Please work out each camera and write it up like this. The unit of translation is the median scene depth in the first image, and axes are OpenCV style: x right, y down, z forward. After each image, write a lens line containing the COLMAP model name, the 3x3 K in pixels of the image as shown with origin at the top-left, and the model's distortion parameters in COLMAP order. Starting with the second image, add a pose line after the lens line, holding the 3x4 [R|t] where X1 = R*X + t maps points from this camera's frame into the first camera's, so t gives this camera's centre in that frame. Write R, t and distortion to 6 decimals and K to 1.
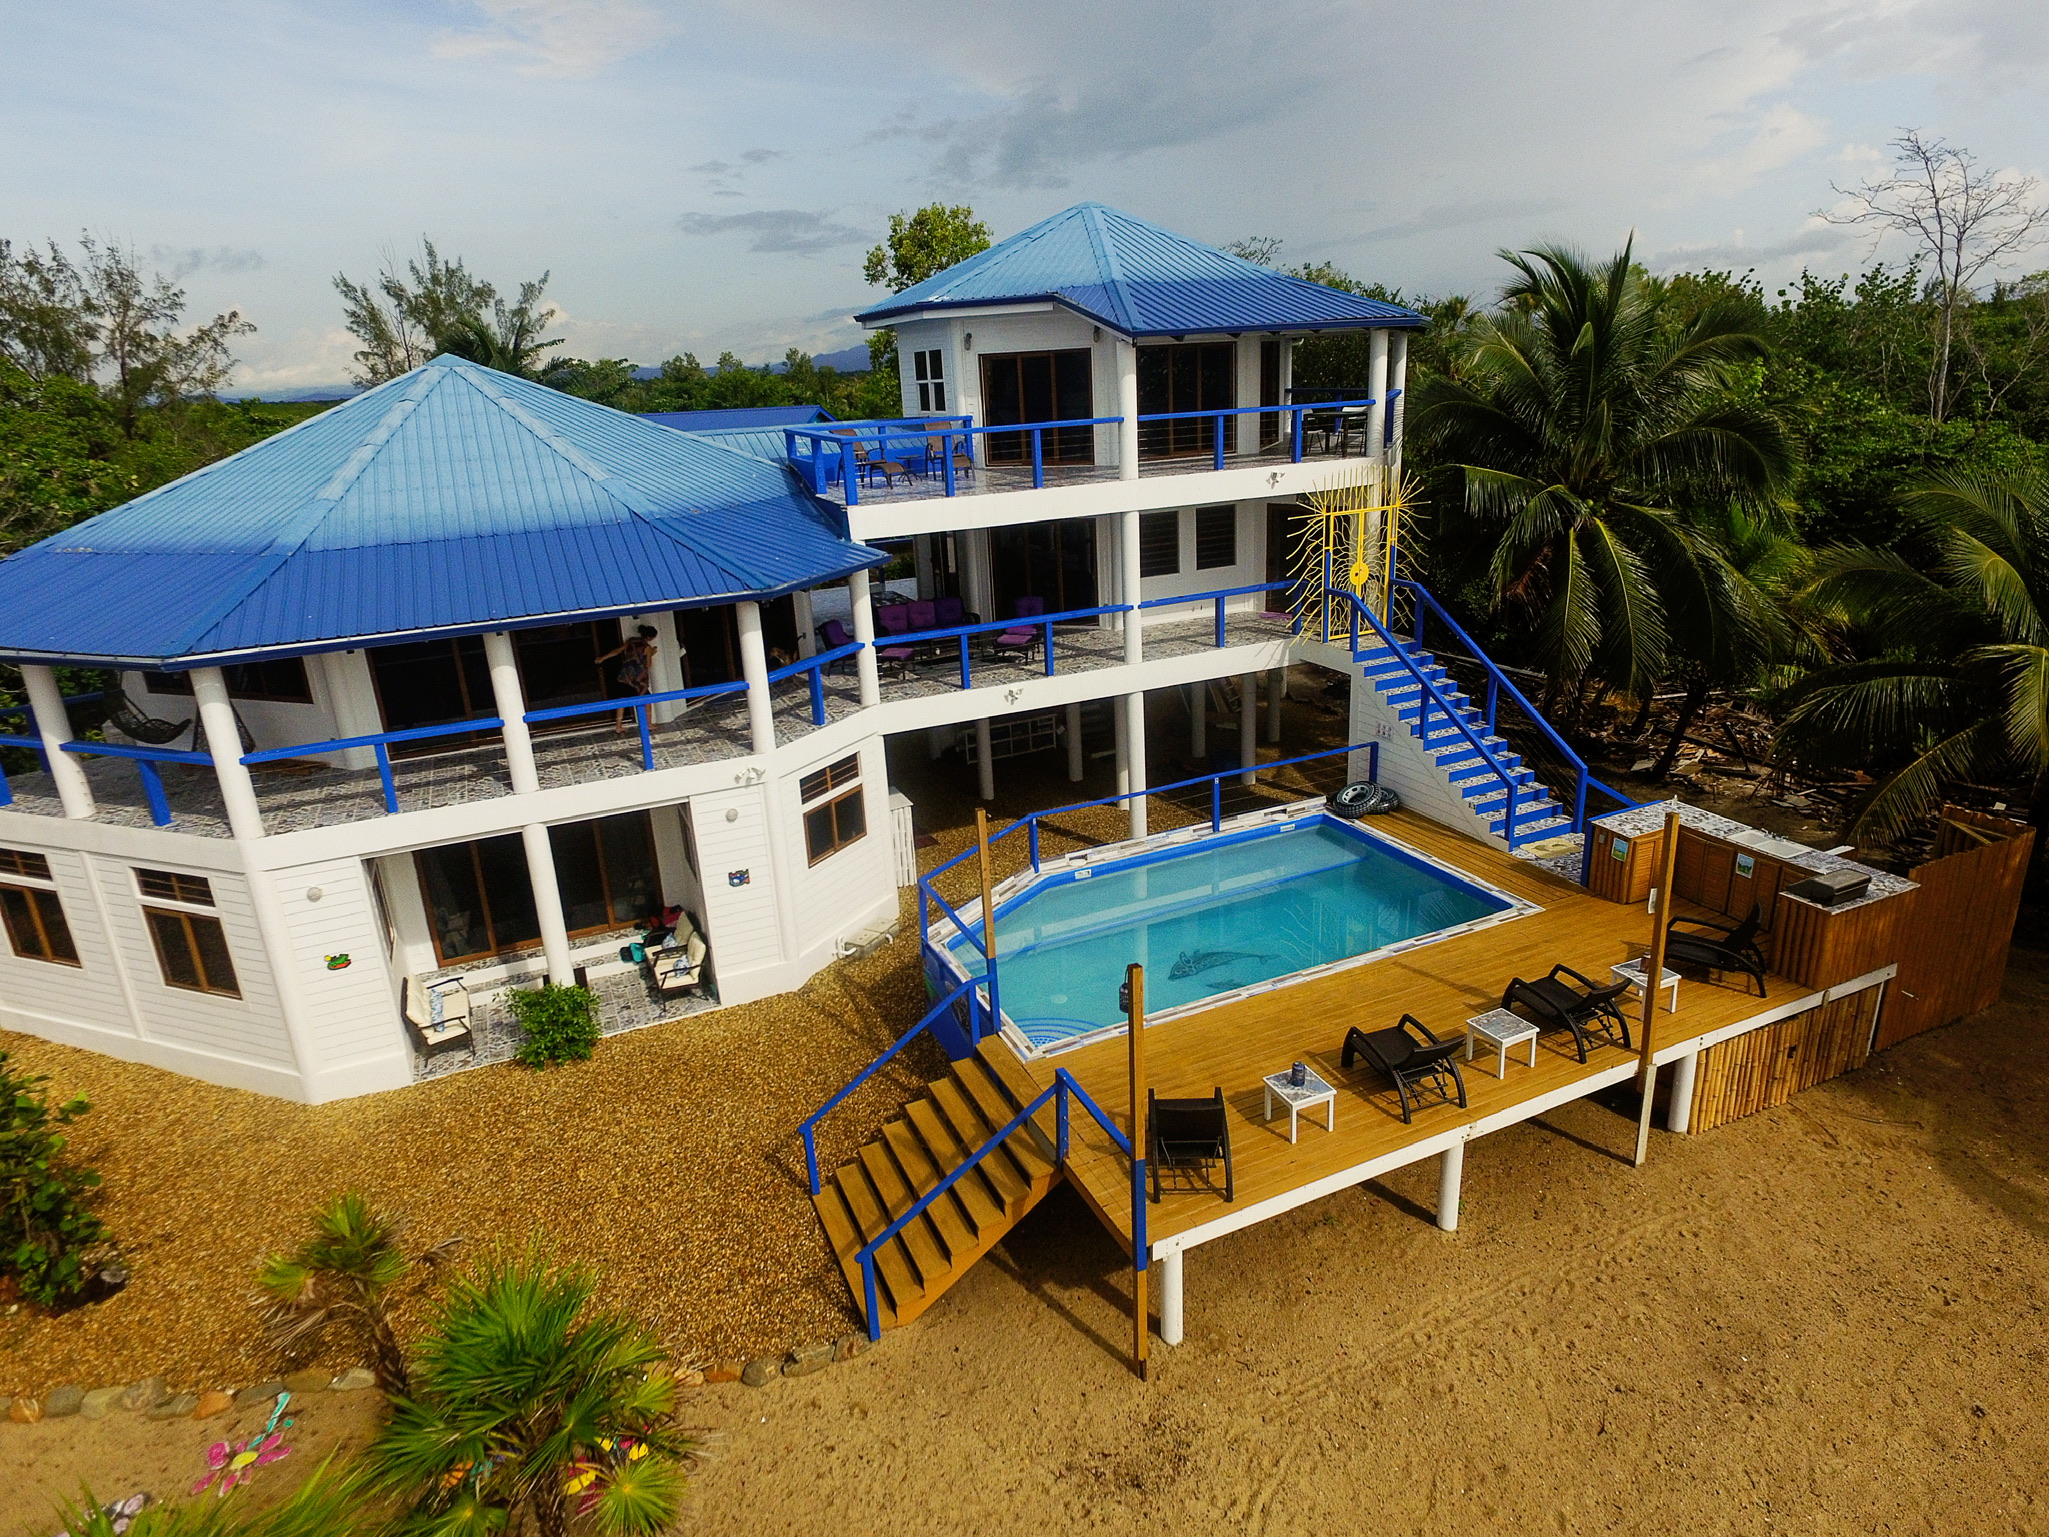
lens RADIAL K [[1177.8, 0, 1024.5], [0, 1177.8, 768.5], [0, 0, 1]] dist [-0.001597, 0.001082]
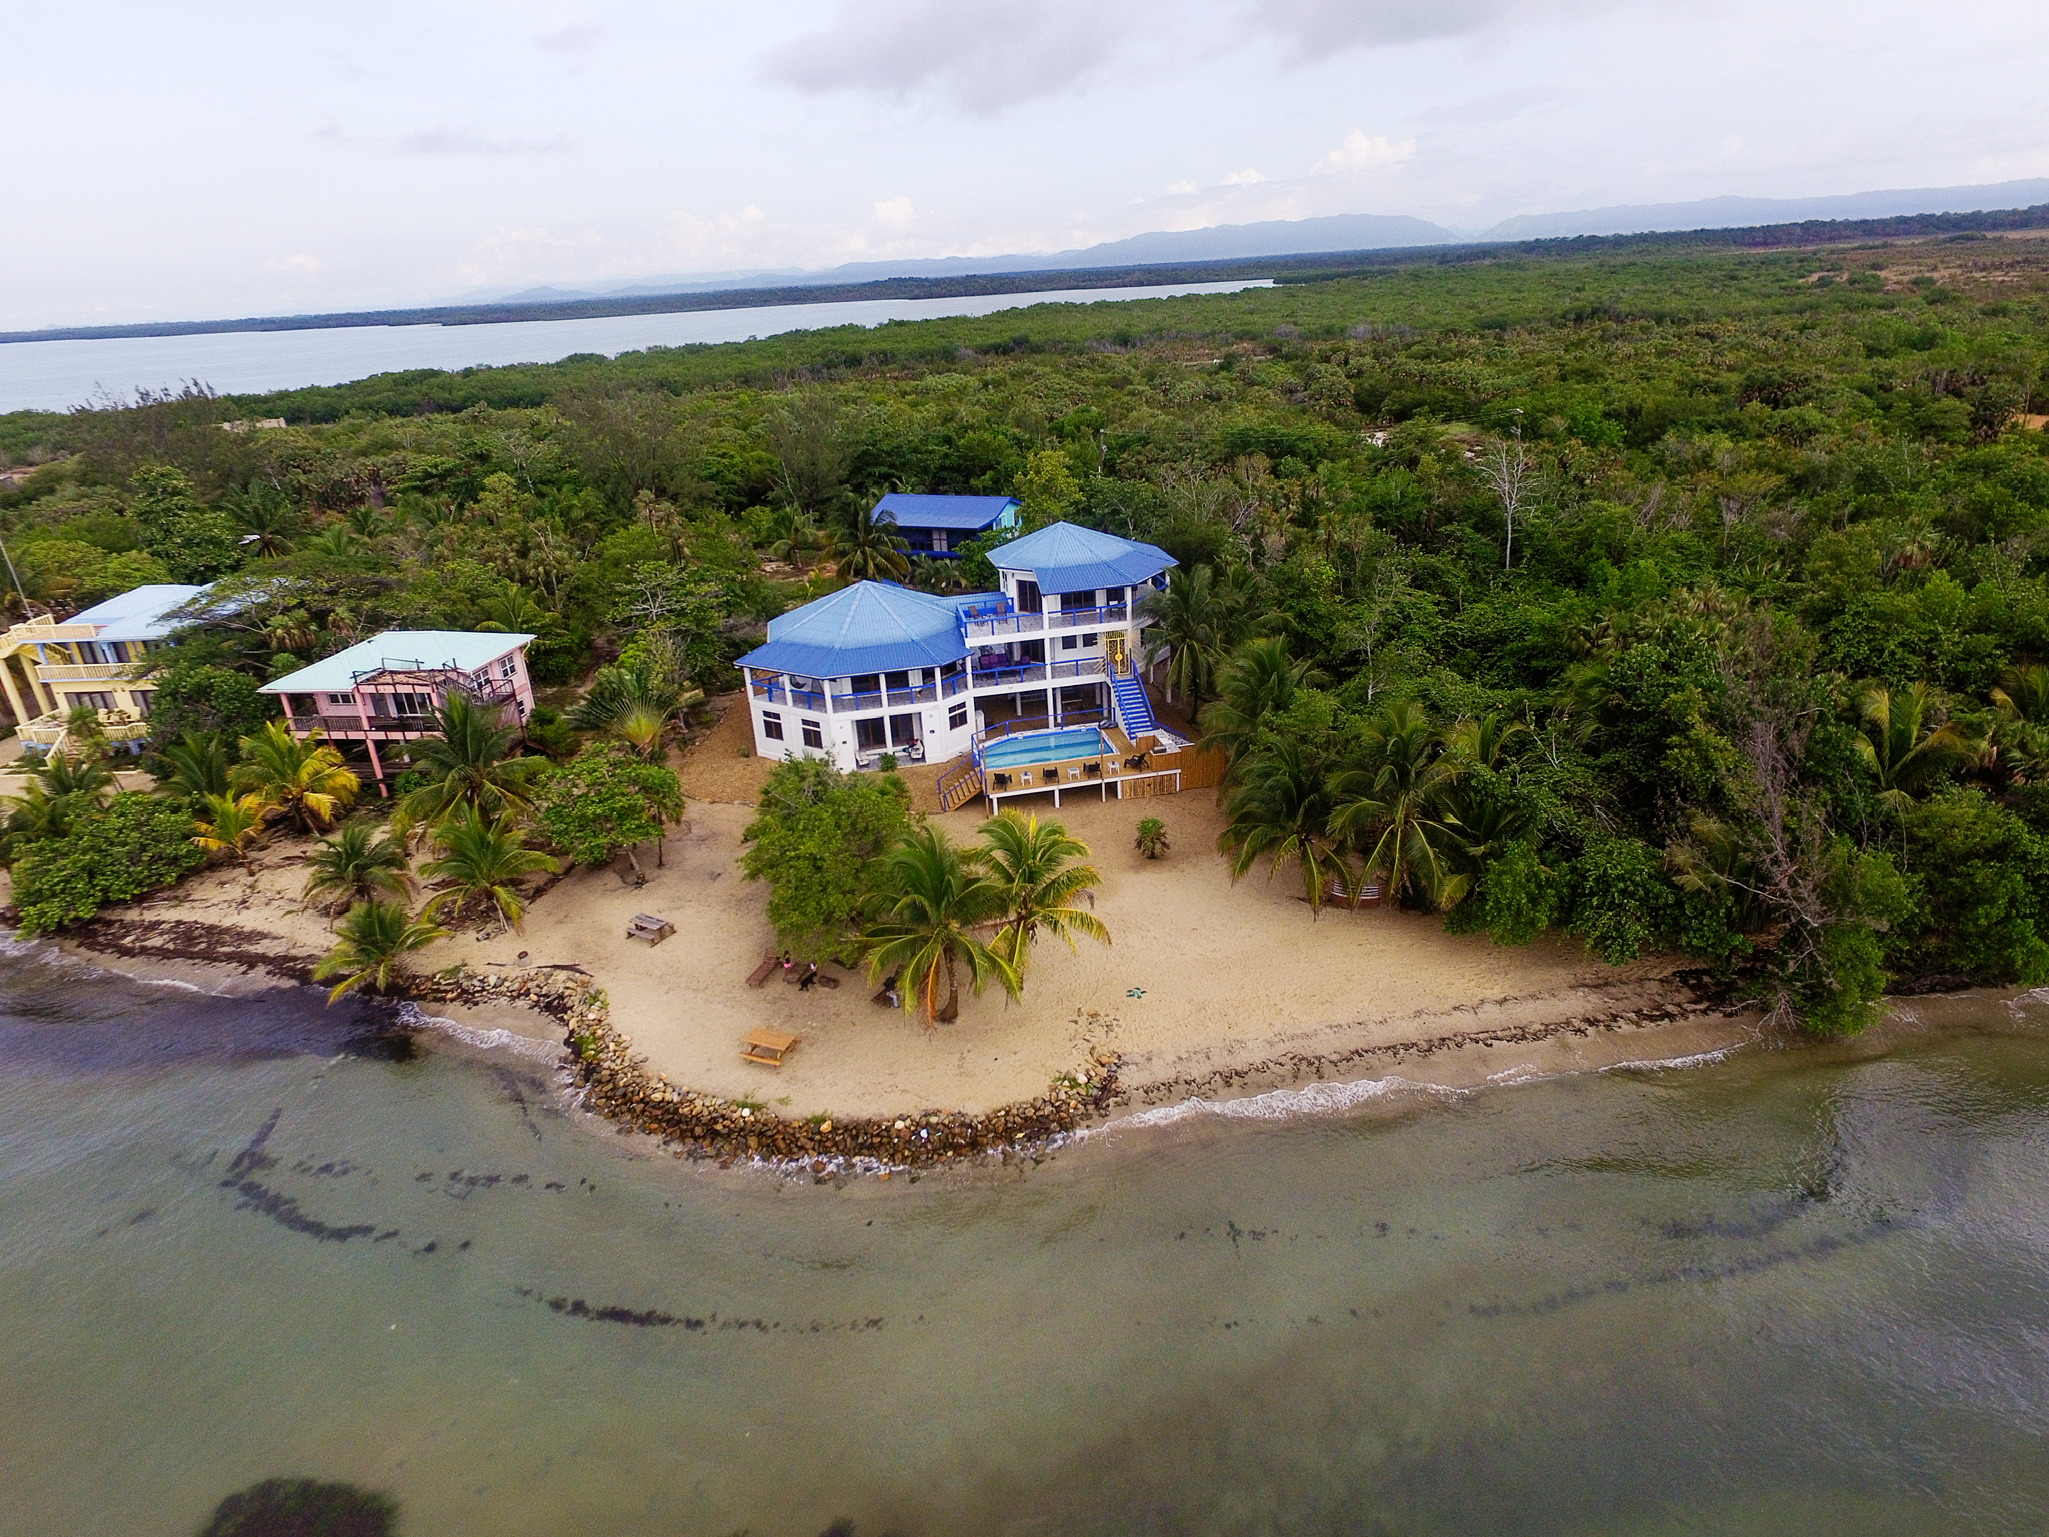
lens RADIAL K [[1177.8, 0, 1024.5], [0, 1177.8, 768.5], [0, 0, 1]] dist [-0.001597, 0.001082]
pose [[0.975314, 0.078317, -0.206469, 0.887890], [-0.061848, 0.994455, 0.085057, -0.141609], [0.211986, -0.070188, 0.974749, -2.807266]]
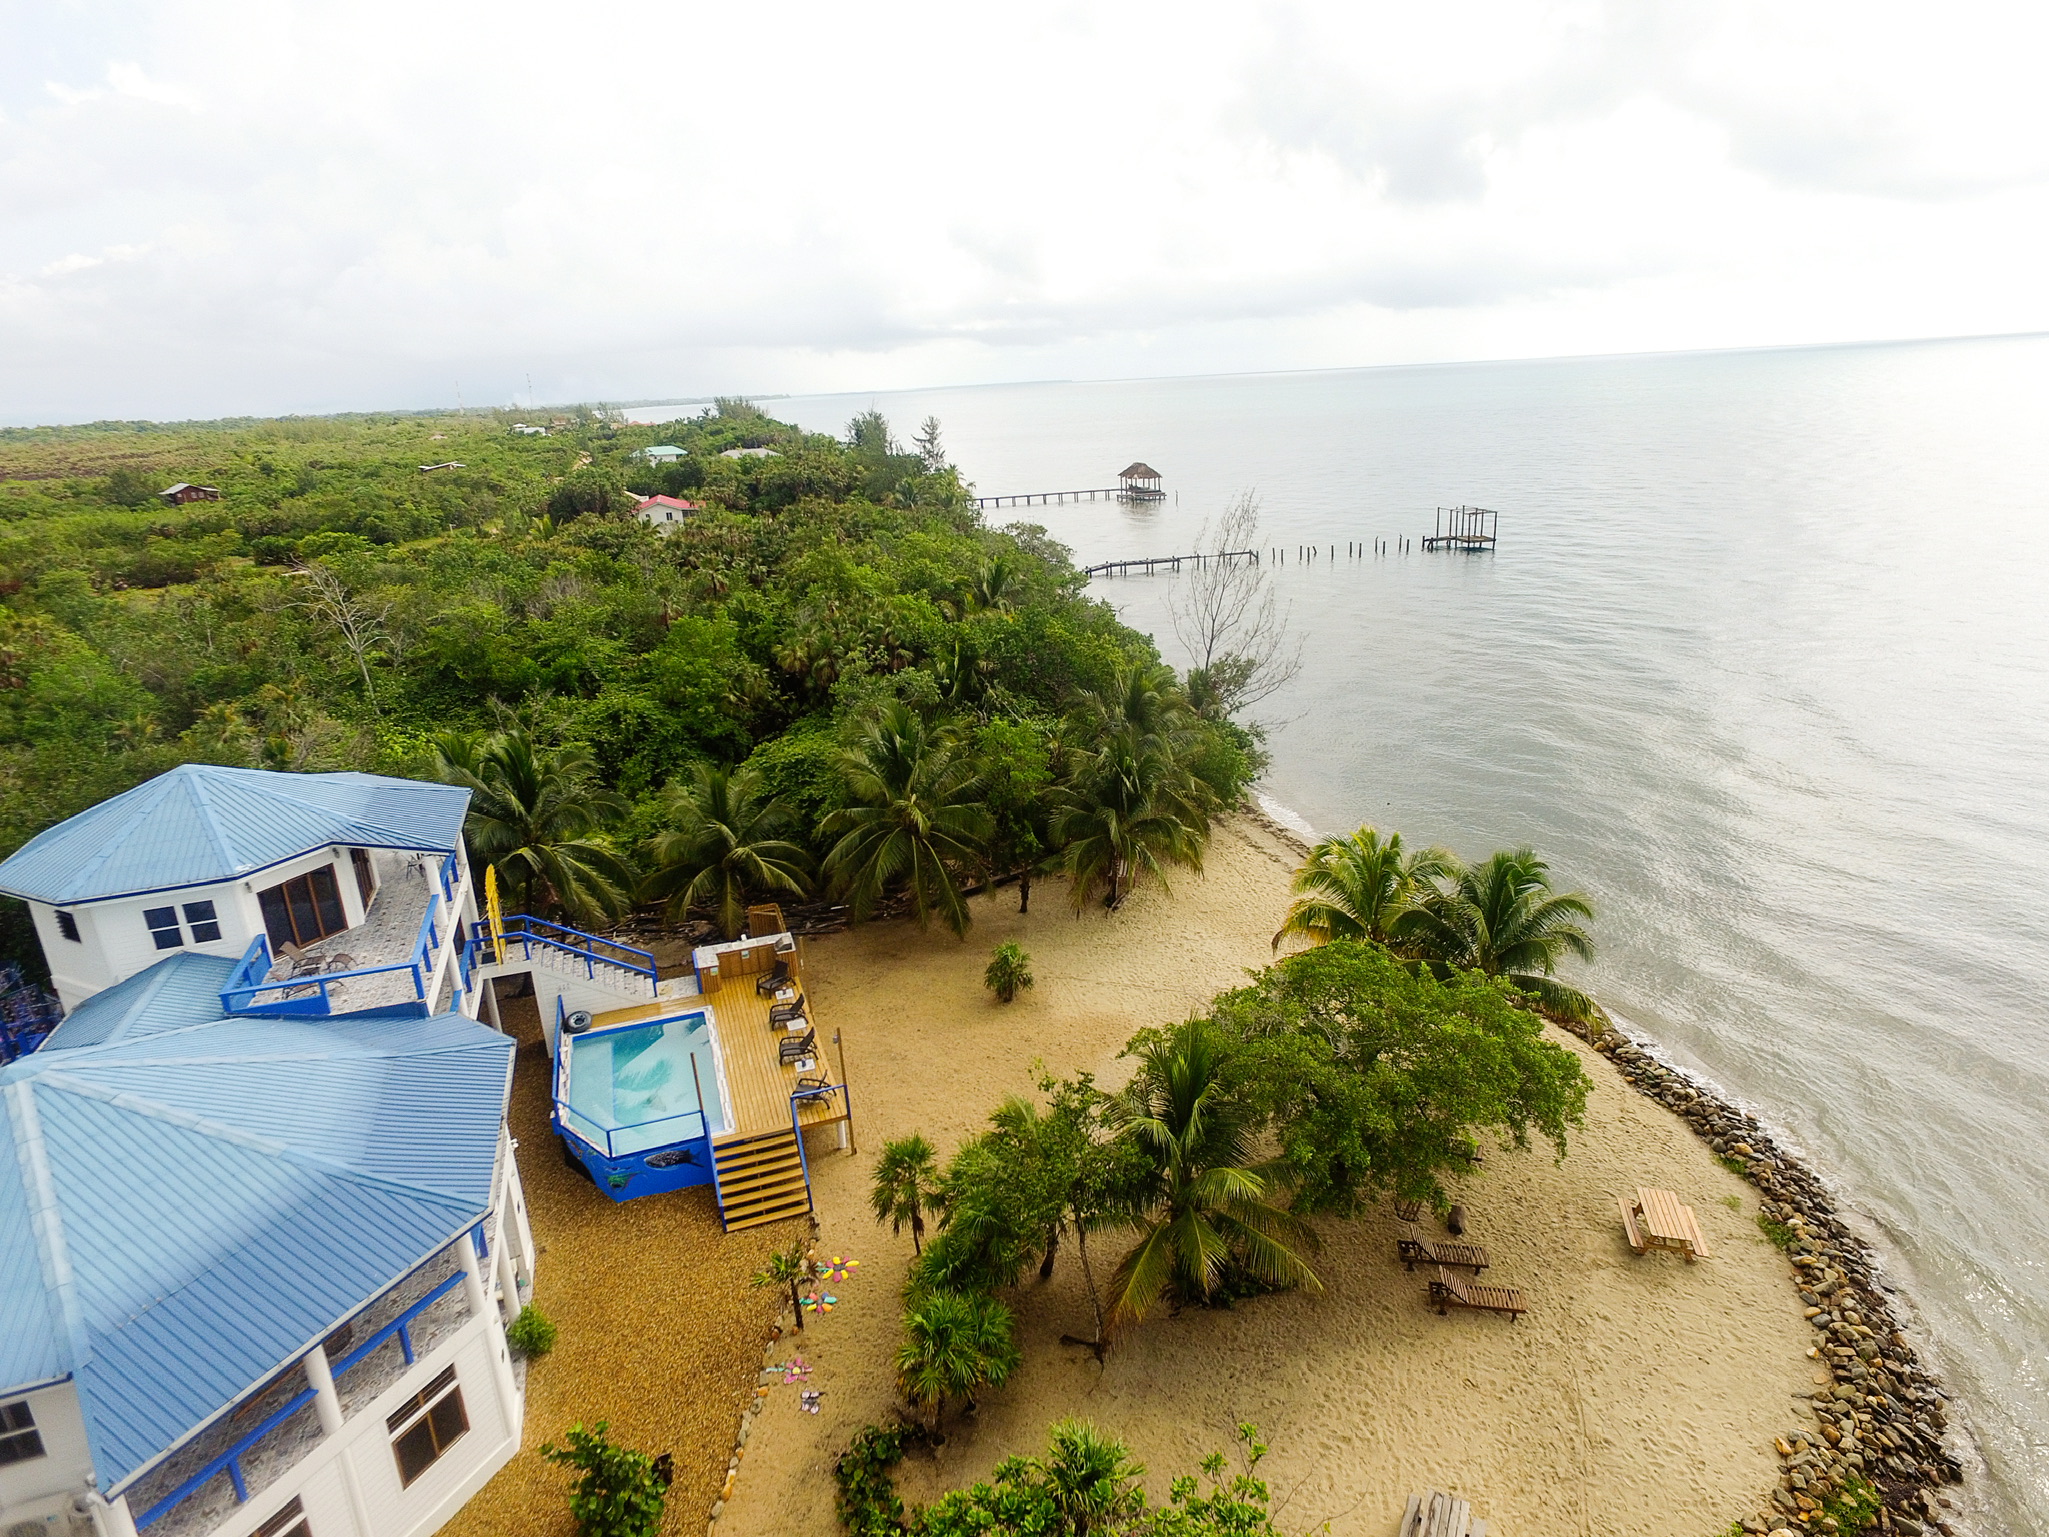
lens RADIAL K [[1177.8, 0, 1024.5], [0, 1177.8, 768.5], [0, 0, 1]] dist [-0.001597, 0.001082]
pose [[0.084186, -0.264515, 0.960700, -1.662870], [0.352425, 0.909712, 0.219593, -0.612959], [-0.932046, 0.320088, 0.169806, -0.201805]]
